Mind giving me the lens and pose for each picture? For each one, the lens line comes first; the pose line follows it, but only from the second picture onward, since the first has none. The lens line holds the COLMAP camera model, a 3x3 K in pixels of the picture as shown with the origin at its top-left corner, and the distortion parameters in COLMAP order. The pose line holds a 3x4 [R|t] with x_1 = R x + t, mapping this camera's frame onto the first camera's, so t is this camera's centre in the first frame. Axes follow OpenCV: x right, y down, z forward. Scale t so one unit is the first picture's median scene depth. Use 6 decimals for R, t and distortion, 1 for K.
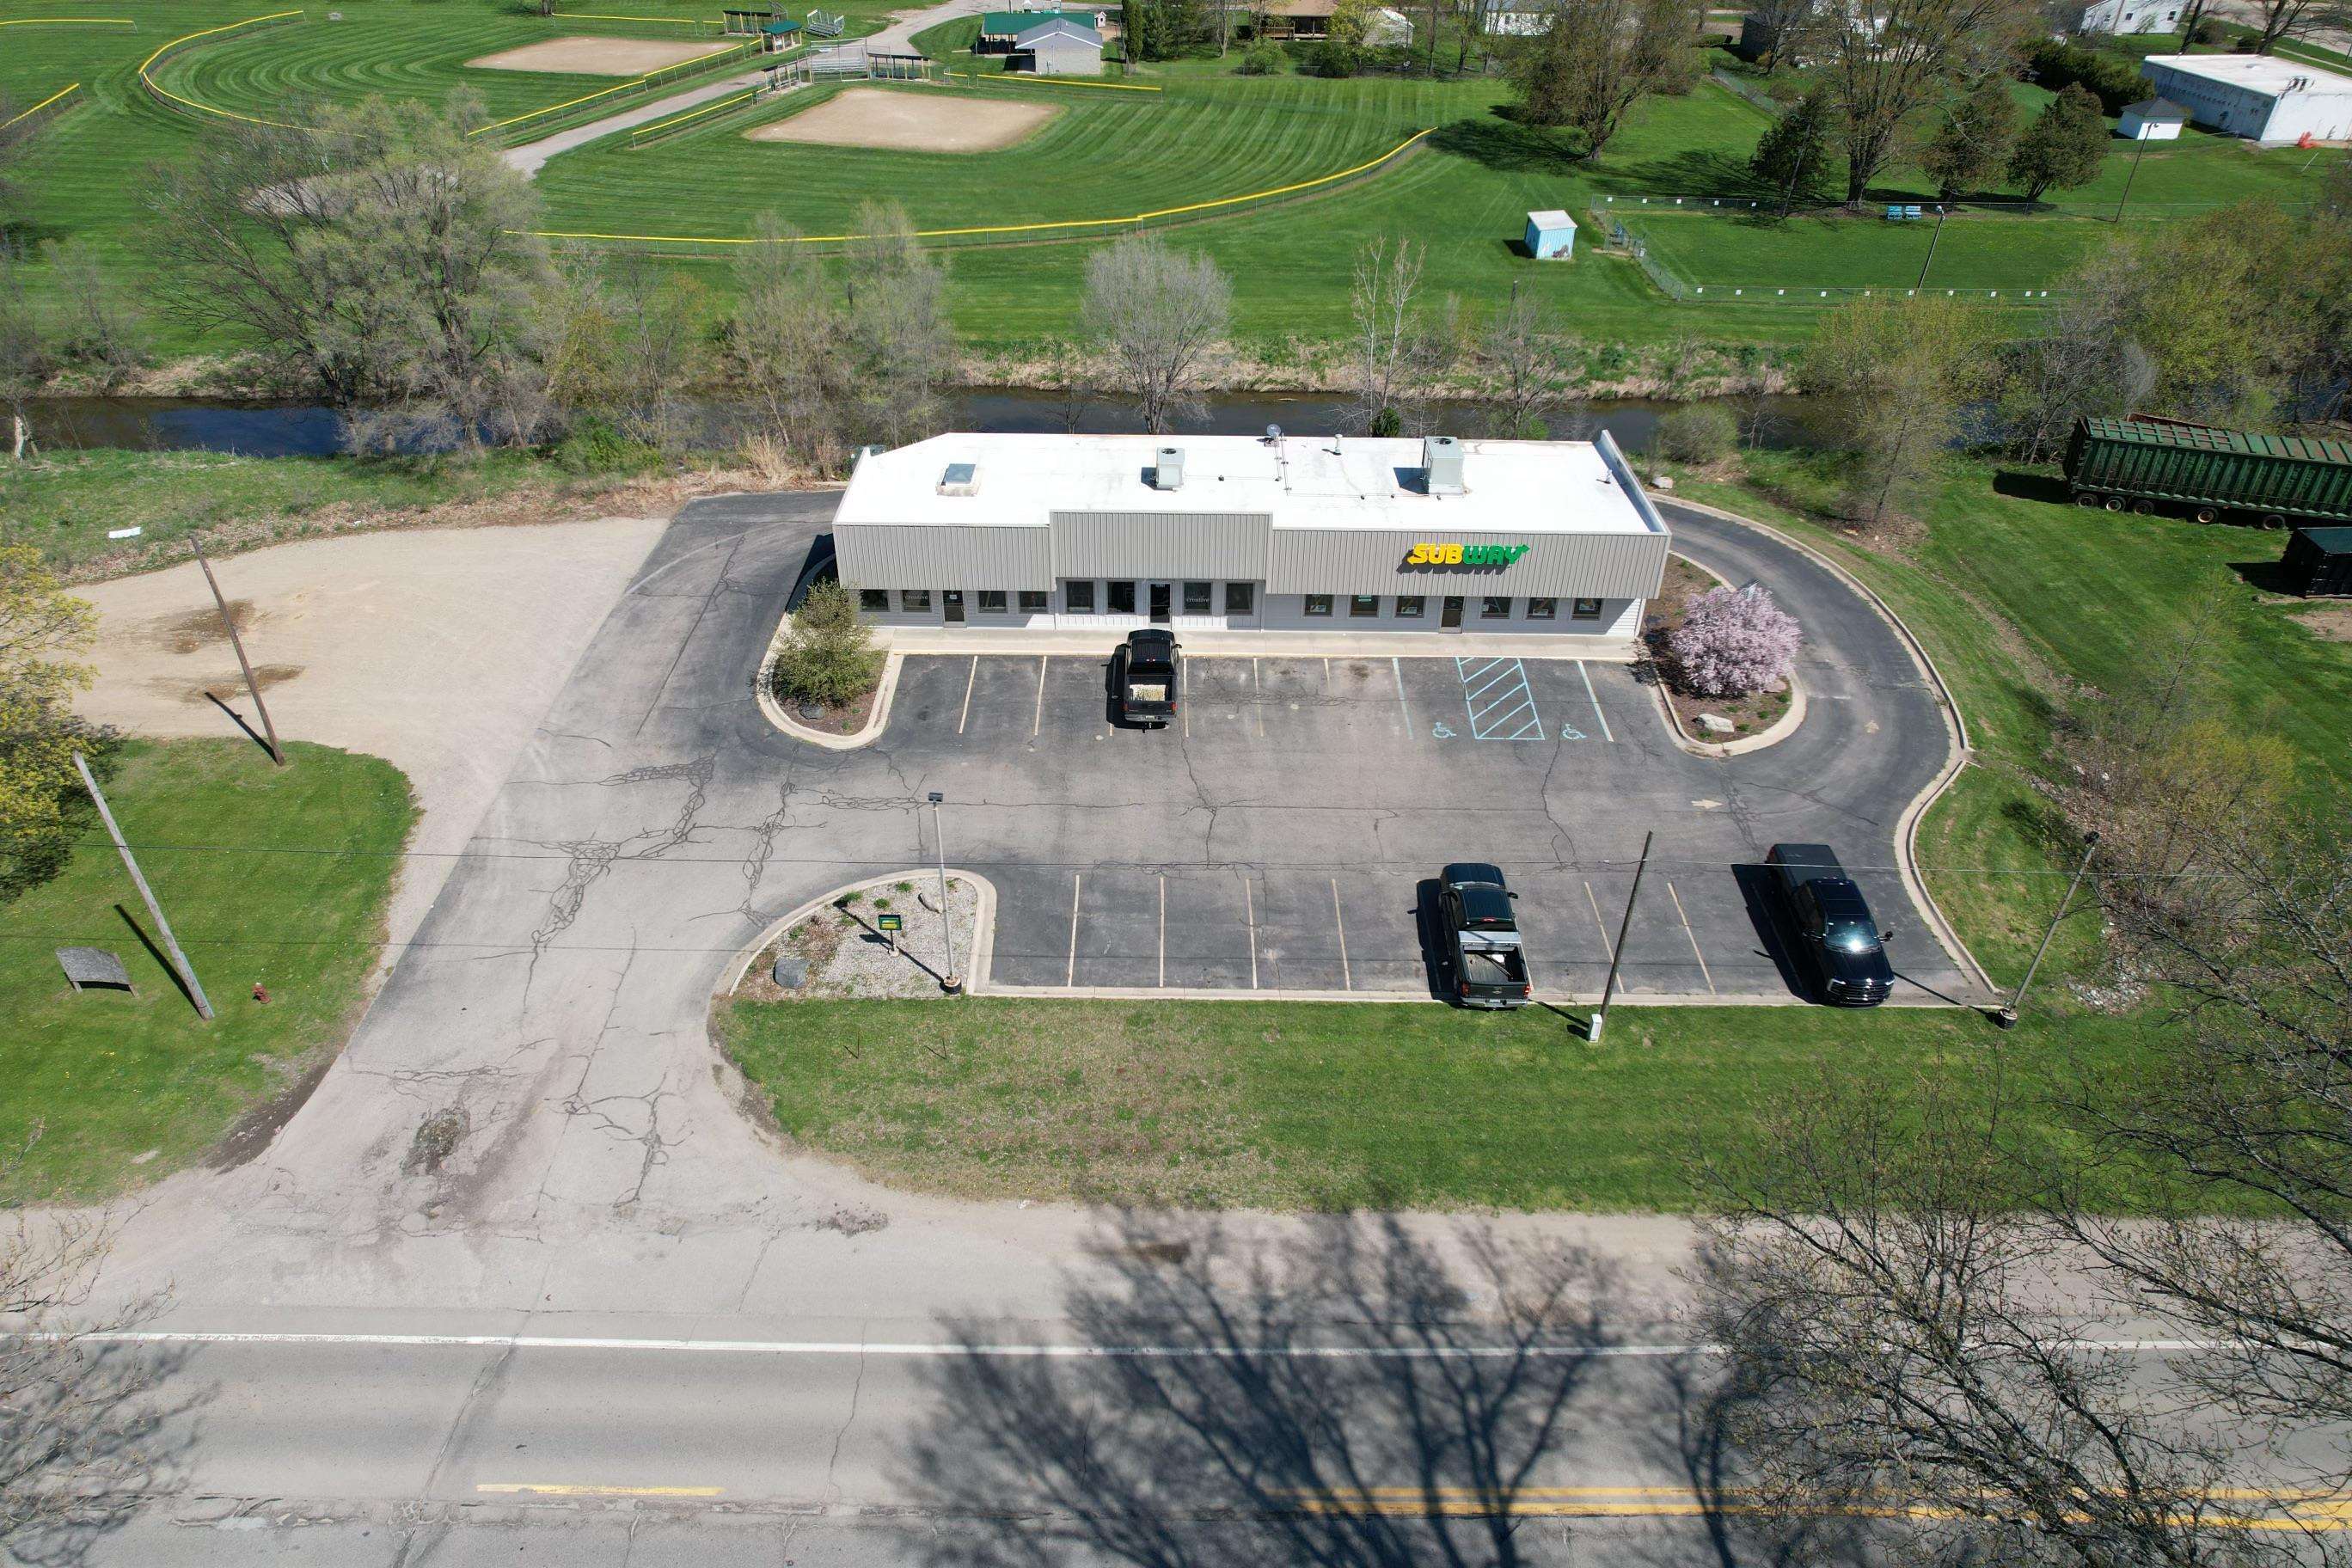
lens RADIAL K [[1491.4, 0, 1182.4], [0, 1491.4, 776.0], [0, 0, 1]] dist [-0.062490, 0.056772]
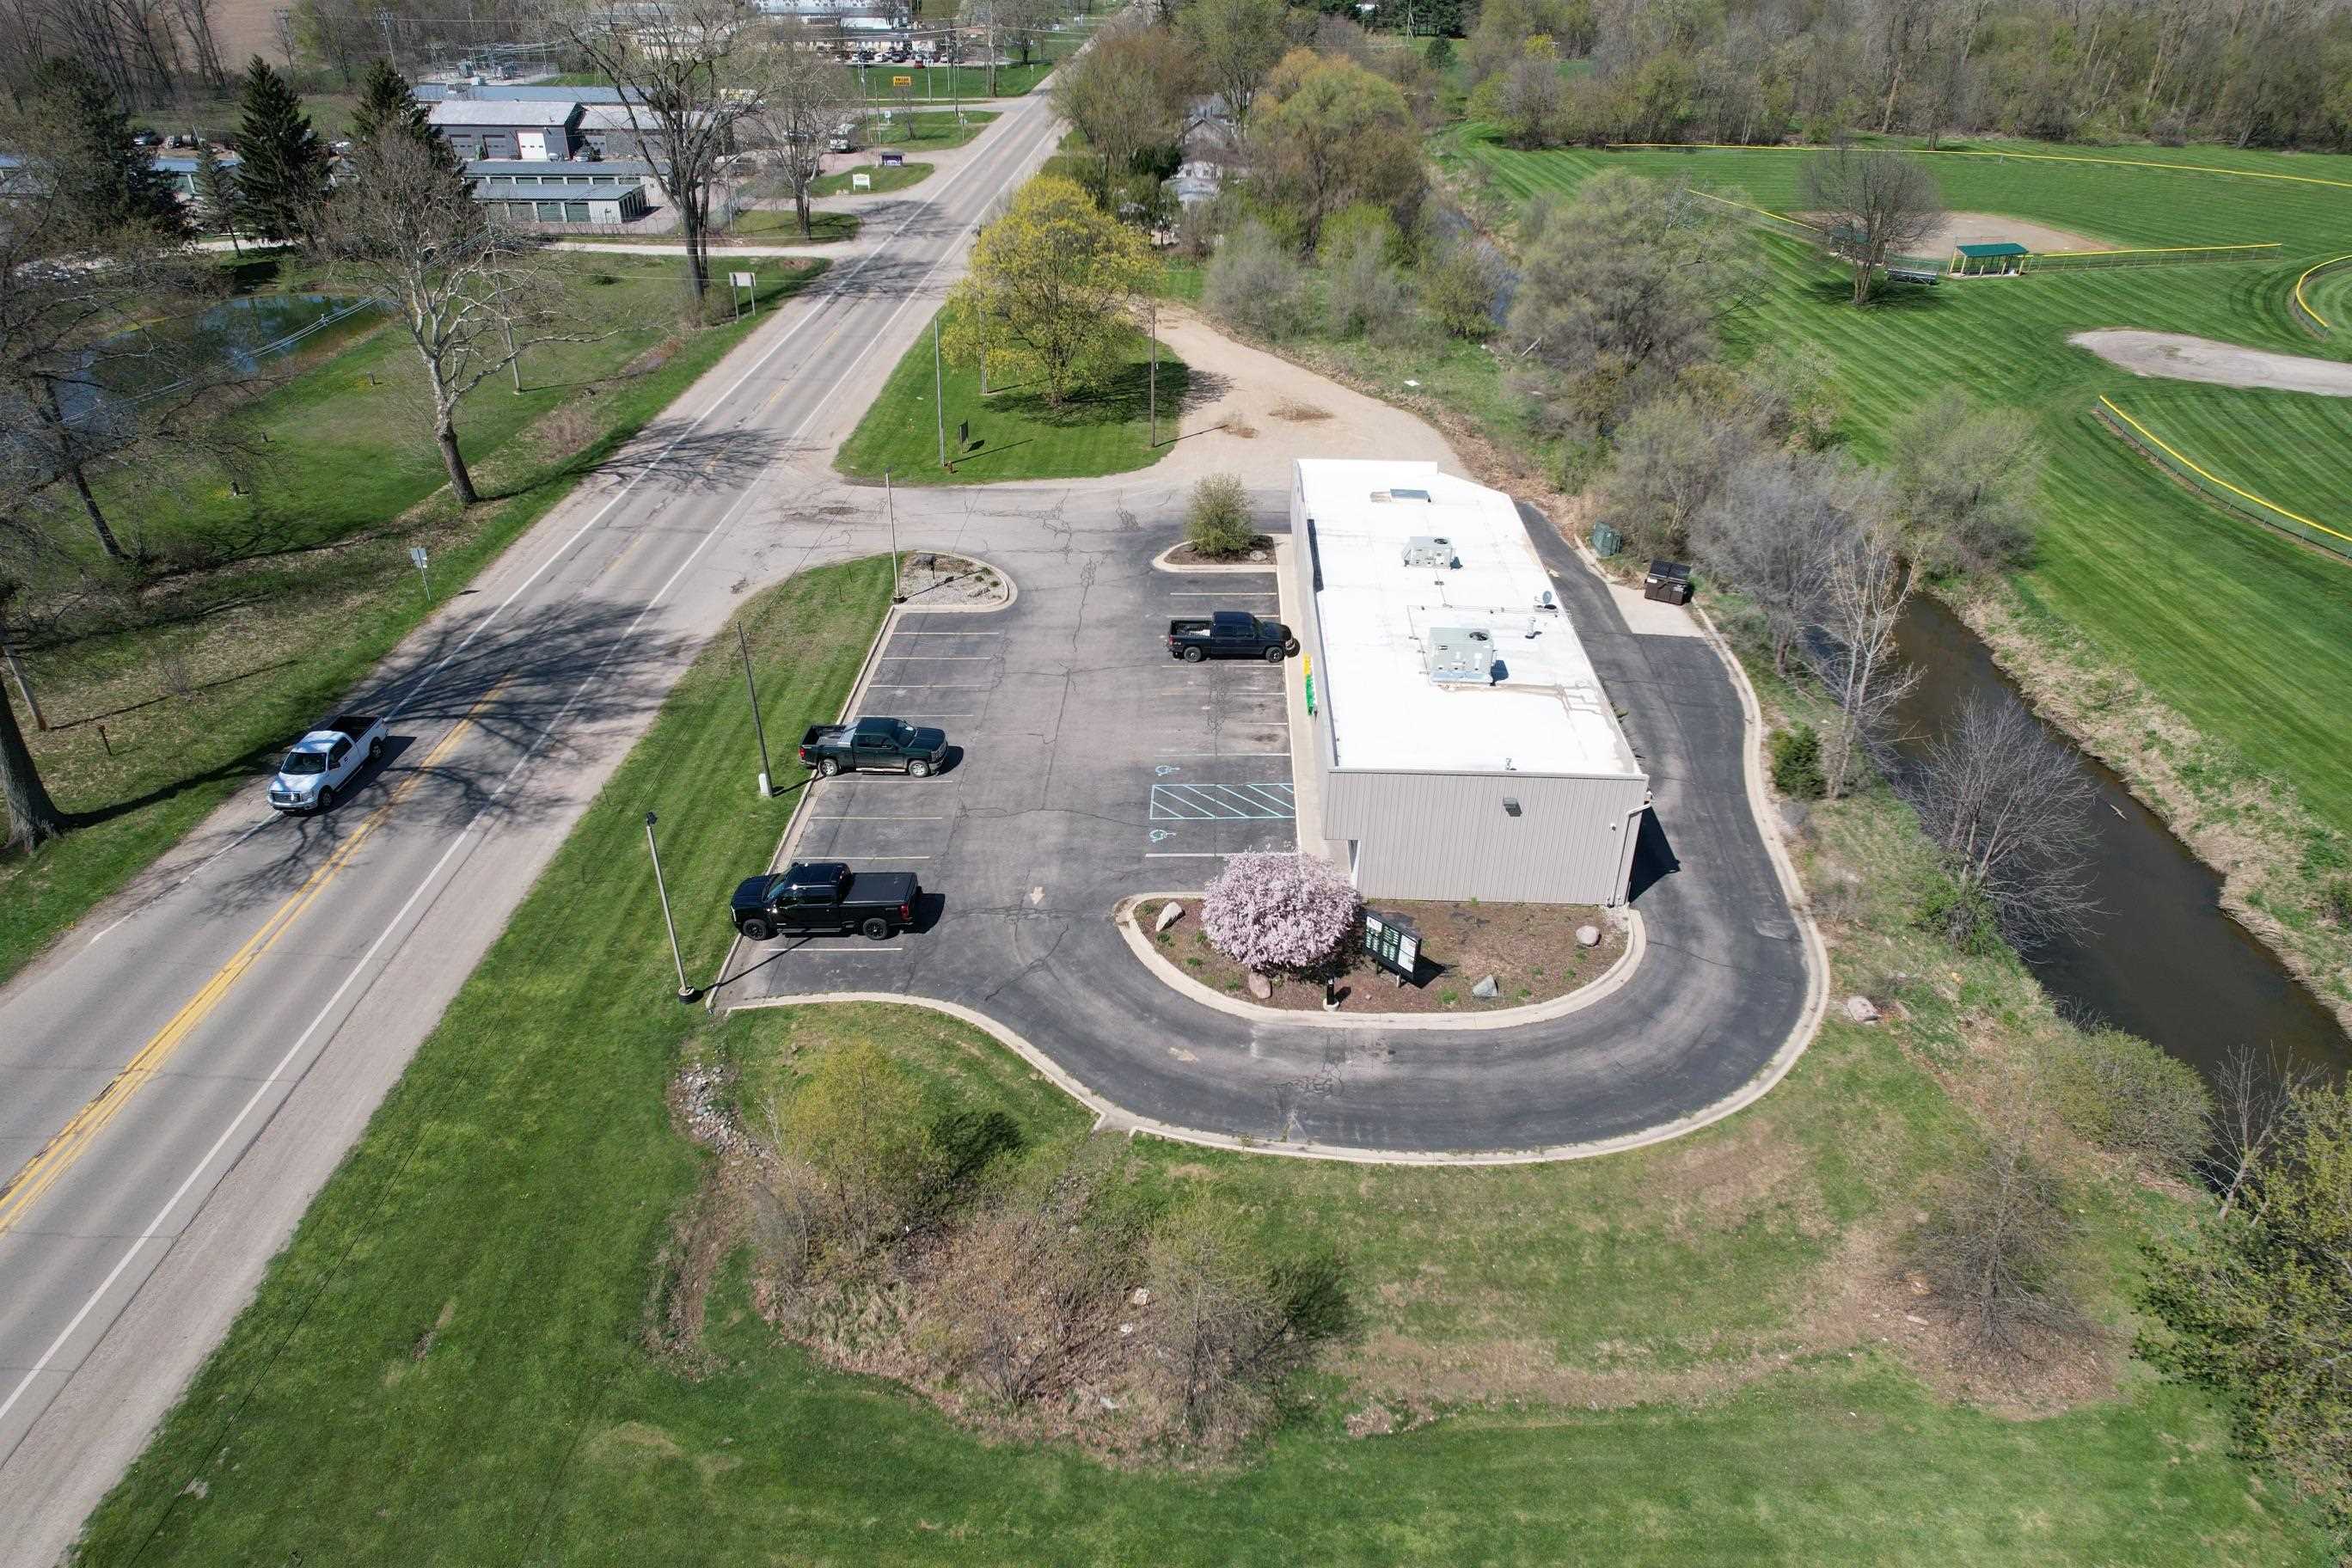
lens RADIAL K [[1491.4, 0, 1179.0], [0, 1491.4, 788.8], [0, 0, 1]] dist [-0.062490, 0.056772]
pose [[-0.031869, 0.497870, -0.866666, 1.073535], [-0.582523, 0.695360, 0.420881, -0.461803], [0.812189, 0.518266, 0.267860, 0.696783]]
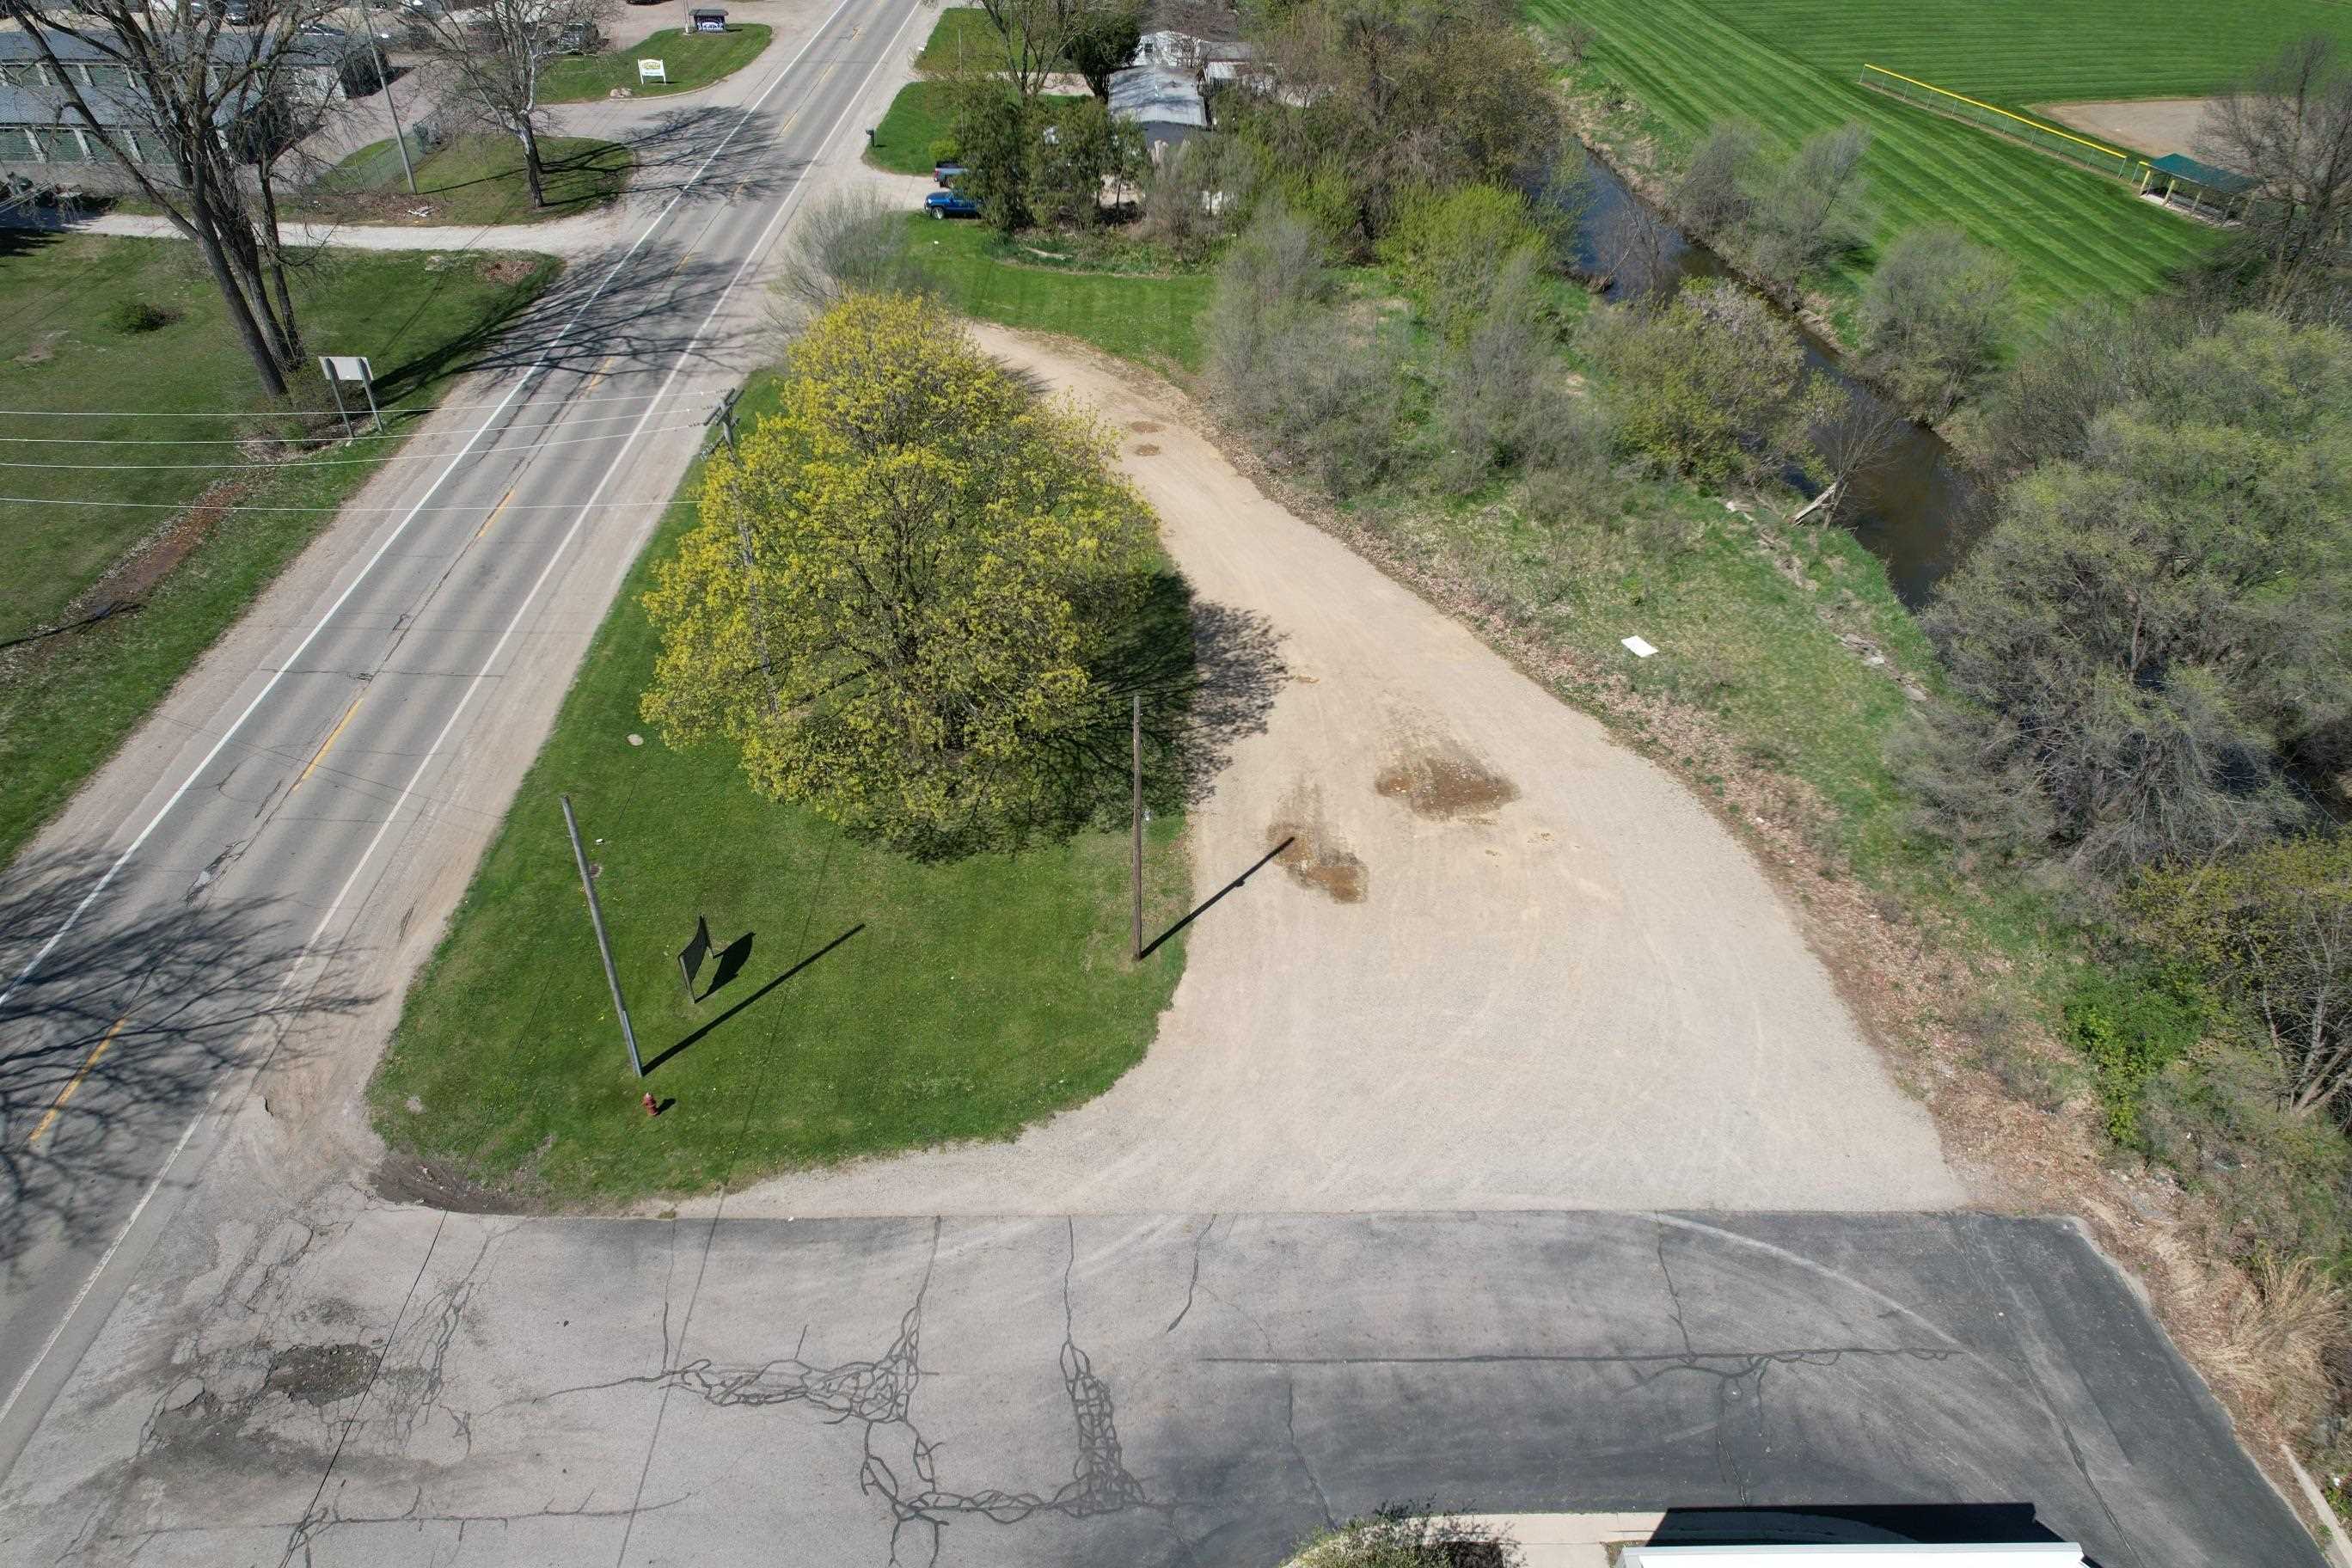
lens RADIAL K [[1491.4, 0, 1172.8], [0, 1491.4, 782.2], [0, 0, 1]] dist [-0.062490, 0.056772]
pose [[0.005171, 0.606882, -0.794775, -0.036488], [-0.585354, 0.646227, 0.489644, -0.432993], [0.810761, 0.462693, 0.358582, 0.632922]]
